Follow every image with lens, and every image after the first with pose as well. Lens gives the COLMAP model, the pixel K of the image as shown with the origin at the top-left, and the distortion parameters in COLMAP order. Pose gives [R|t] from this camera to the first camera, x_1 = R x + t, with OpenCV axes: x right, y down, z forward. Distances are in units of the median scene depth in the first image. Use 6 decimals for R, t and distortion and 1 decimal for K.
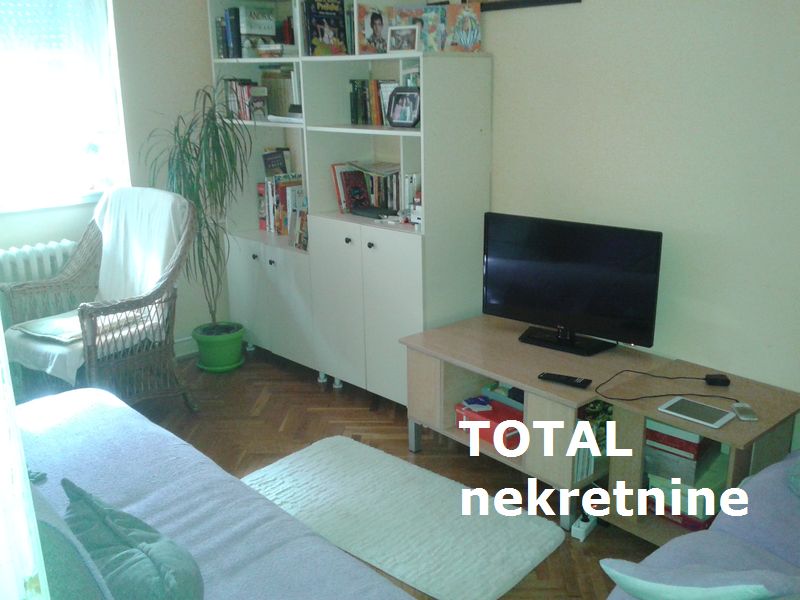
lens RADIAL K [[791.5, 0, 428.2], [0, 791.5, 302.0], [0, 0, 1]] dist [0.208100, -0.586139]
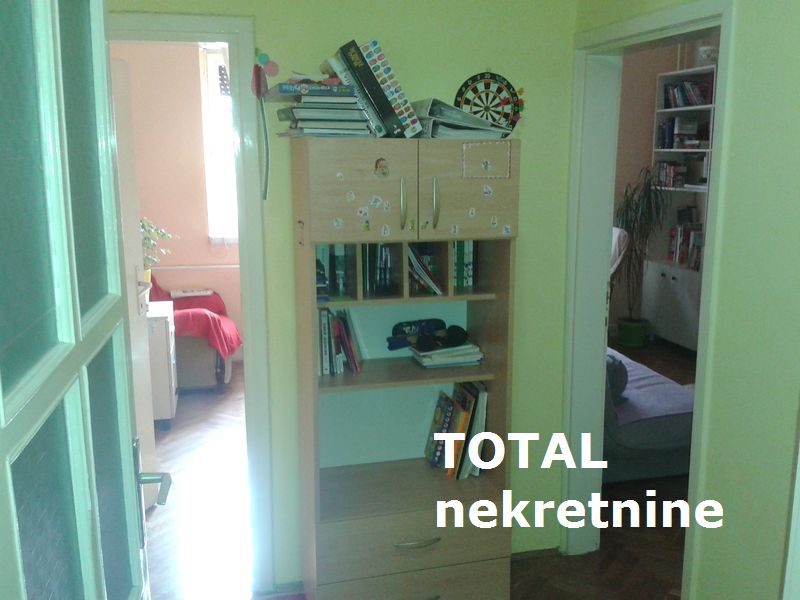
lens RADIAL K [[791.5, 0, 428.2], [0, 791.5, 302.0], [0, 0, 1]] dist [0.208100, -0.586139]
pose [[0.876795, 0.102845, -0.469738, 0.120785], [-0.139286, 0.989301, -0.043387, 0.129979], [0.460250, 0.103469, 0.881739, -0.580641]]
